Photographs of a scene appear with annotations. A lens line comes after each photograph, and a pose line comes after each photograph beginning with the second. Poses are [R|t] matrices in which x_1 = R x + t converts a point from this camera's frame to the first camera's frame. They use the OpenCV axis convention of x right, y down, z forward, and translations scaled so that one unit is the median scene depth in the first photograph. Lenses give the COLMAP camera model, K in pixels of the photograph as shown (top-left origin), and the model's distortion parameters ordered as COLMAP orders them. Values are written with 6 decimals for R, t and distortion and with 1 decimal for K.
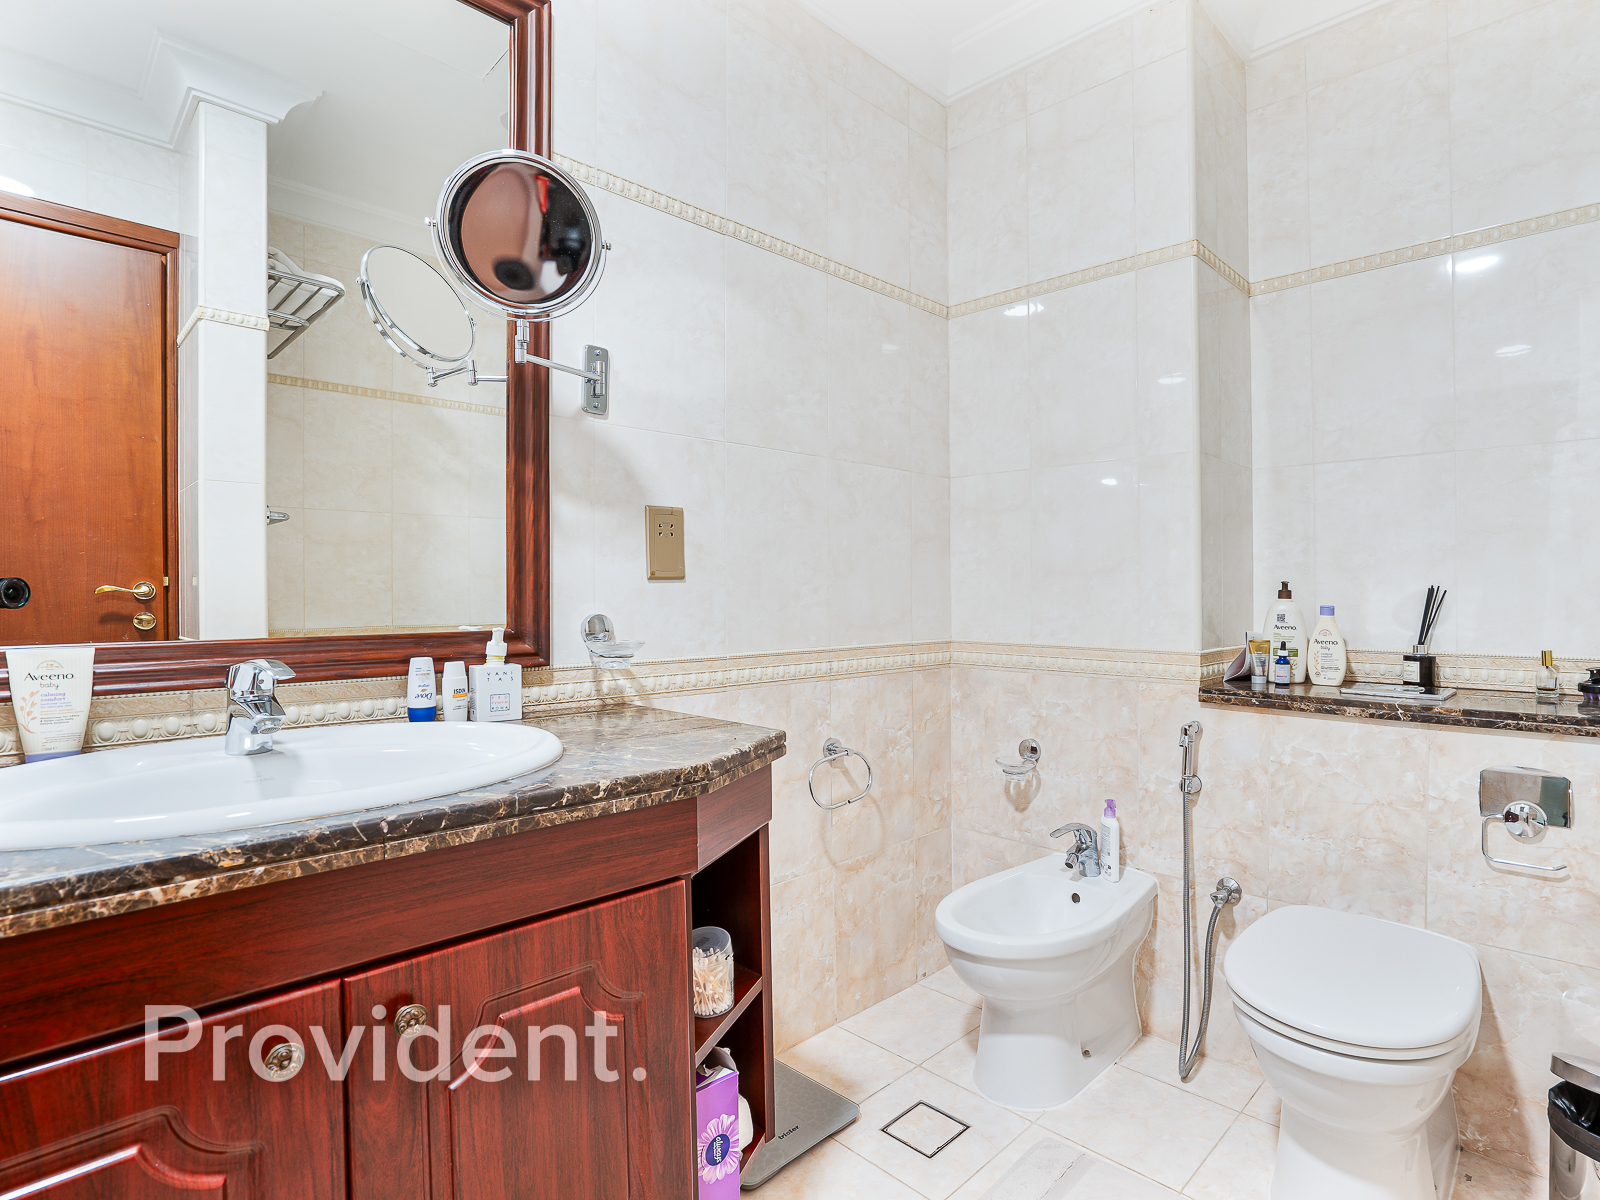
lens RADIAL K [[906.1, 0, 801.9], [0, 906.1, 596.6], [0, 0, 1]] dist [0.000335, 0.000856]
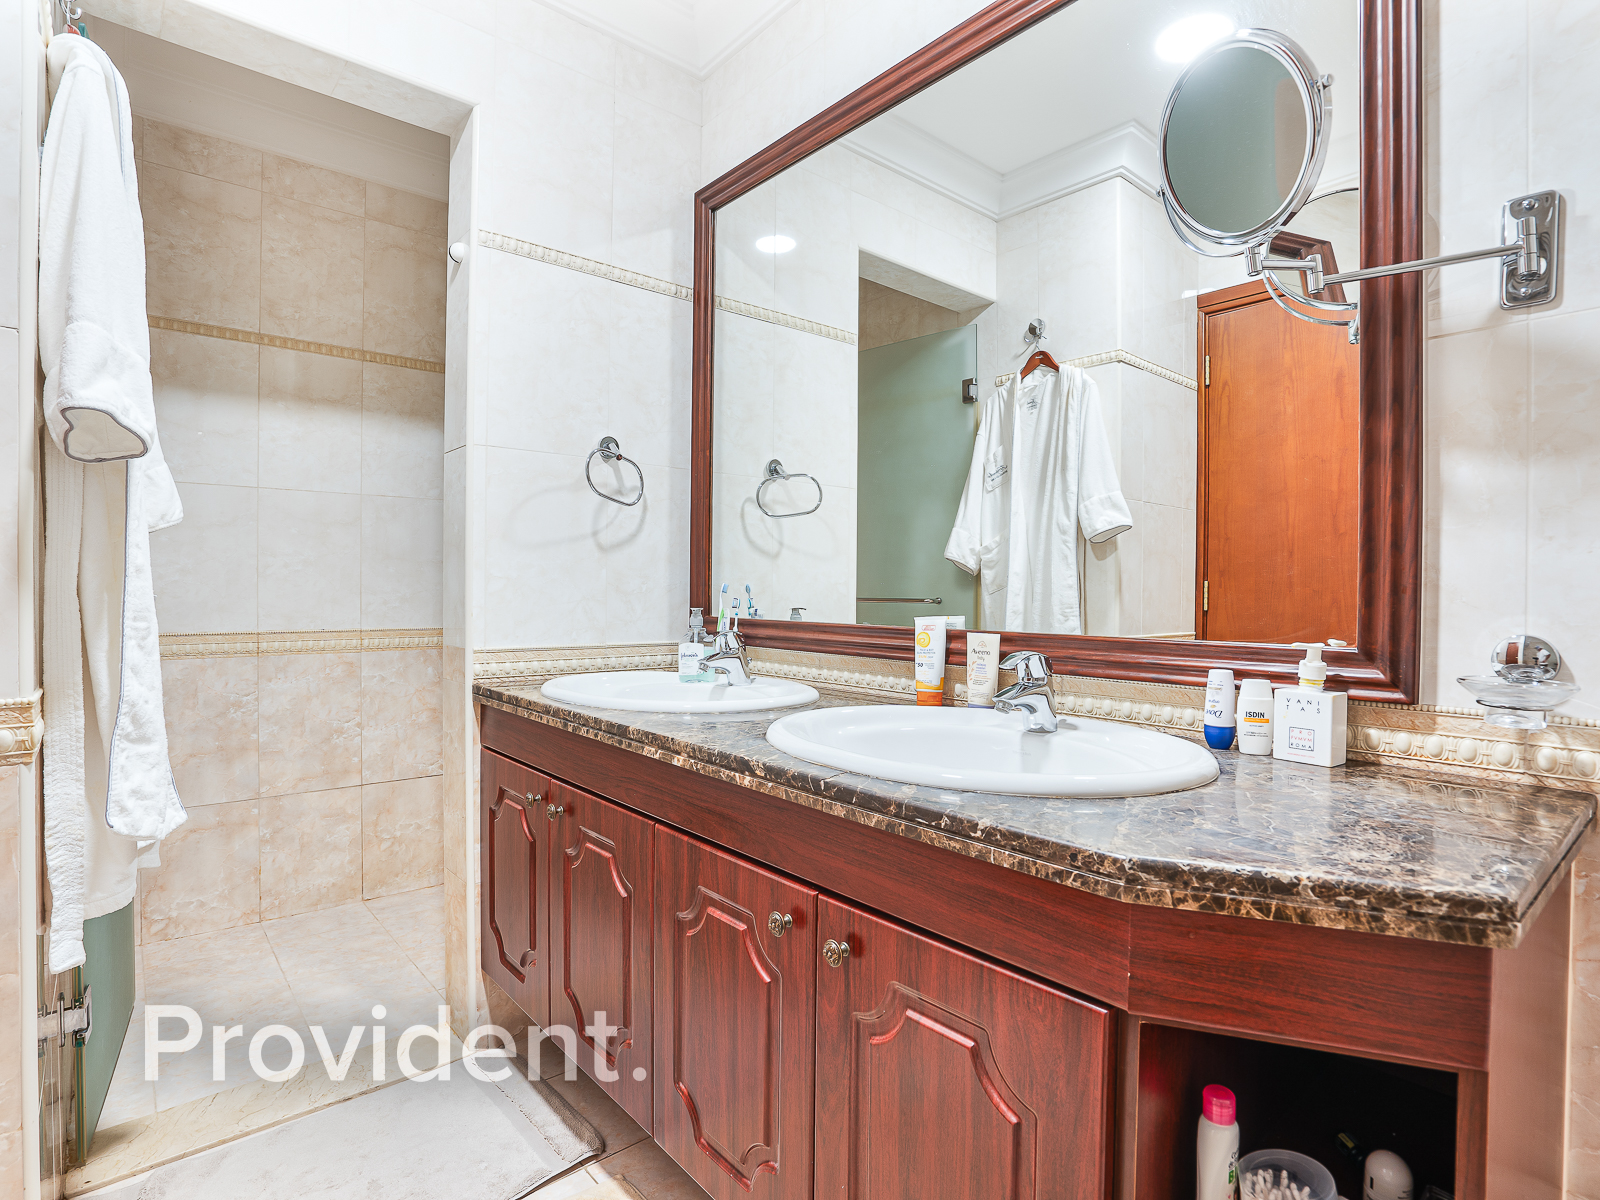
lens RADIAL K [[821.8, 0, 802.8], [0, 821.8, 599.1], [0, 0, 1]] dist [-0.037171, 0.009386]
pose [[-0.065523, 0.009852, -0.997802, 0.528770], [-0.009631, 0.999898, 0.010506, -0.008735], [0.997805, 0.010298, -0.065422, 0.841366]]
